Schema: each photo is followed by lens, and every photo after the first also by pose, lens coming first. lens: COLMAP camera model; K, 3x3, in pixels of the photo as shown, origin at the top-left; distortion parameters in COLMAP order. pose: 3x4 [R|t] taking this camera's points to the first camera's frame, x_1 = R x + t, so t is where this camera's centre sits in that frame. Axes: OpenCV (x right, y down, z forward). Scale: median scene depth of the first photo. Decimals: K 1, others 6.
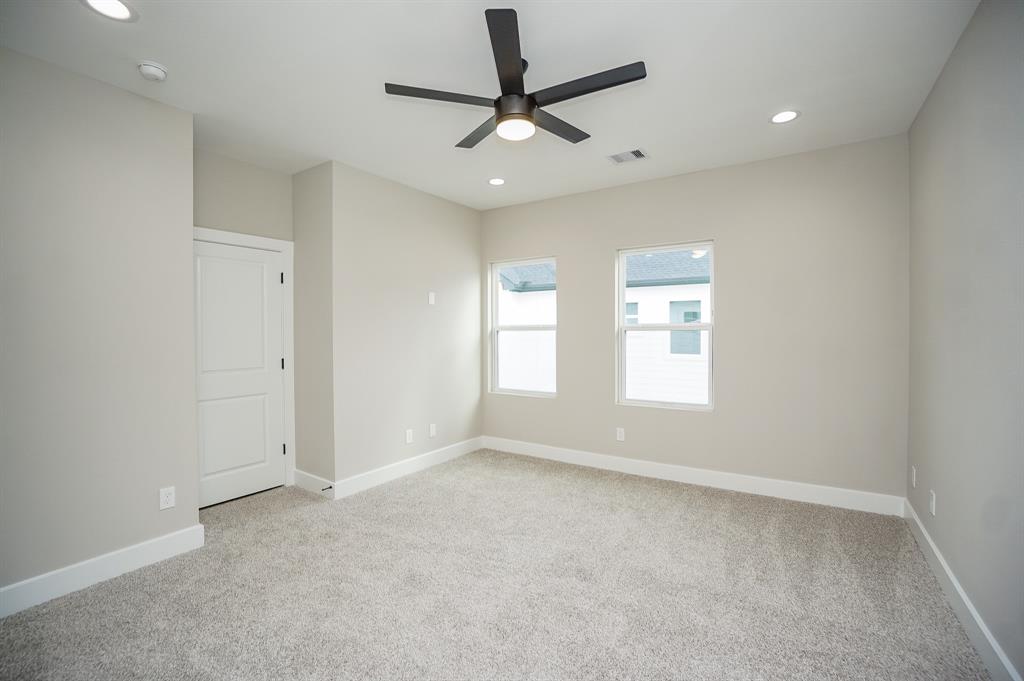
lens RADIAL K [[386.3, 0, 514.5], [0, 386.3, 335.2], [0, 0, 1]] dist [-0.021669, -0.000076]
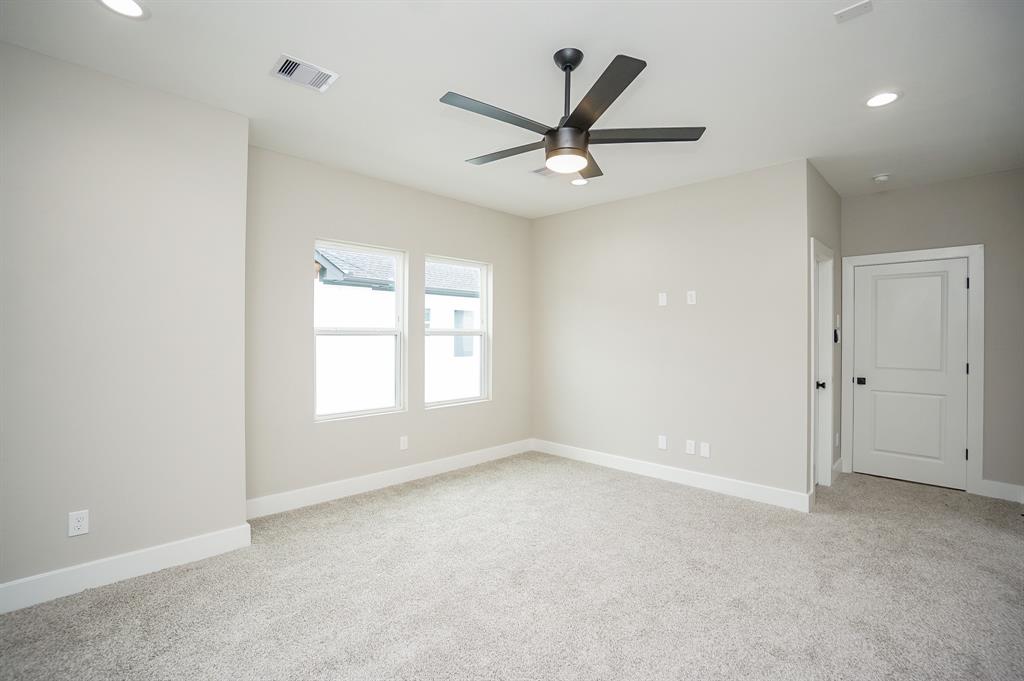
lens RADIAL K [[451.6, 0, 510.4], [0, 451.6, 338.4], [0, 0, 1]] dist [-0.001559, -0.000025]
pose [[0.288480, 0.001259, 0.957485, -0.835689], [0.001901, 0.999996, -0.001888, -0.002990], [-0.957484, 0.002365, 0.288477, 0.473442]]
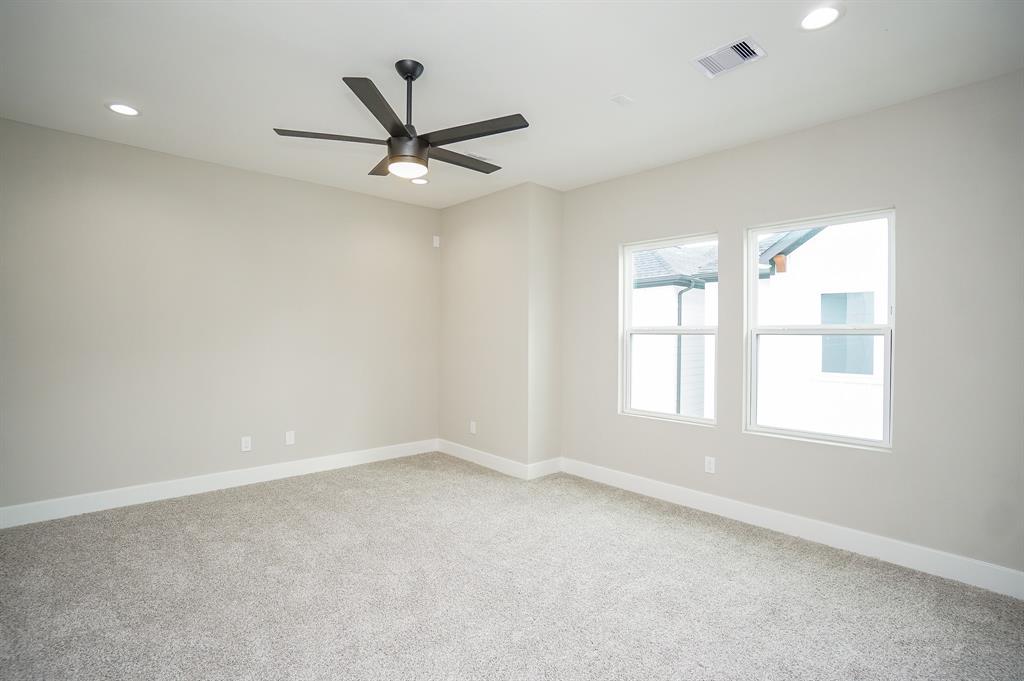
lens RADIAL K [[489.0, 0, 507.3], [0, 489.0, 338.8], [0, 0, 1]] dist [0.004250, -0.000346]
pose [[0.956436, 0.014881, -0.291563, 0.105525], [-0.014831, 0.999887, 0.002381, -0.000078], [0.291566, 0.002047, 0.956549, -0.057950]]
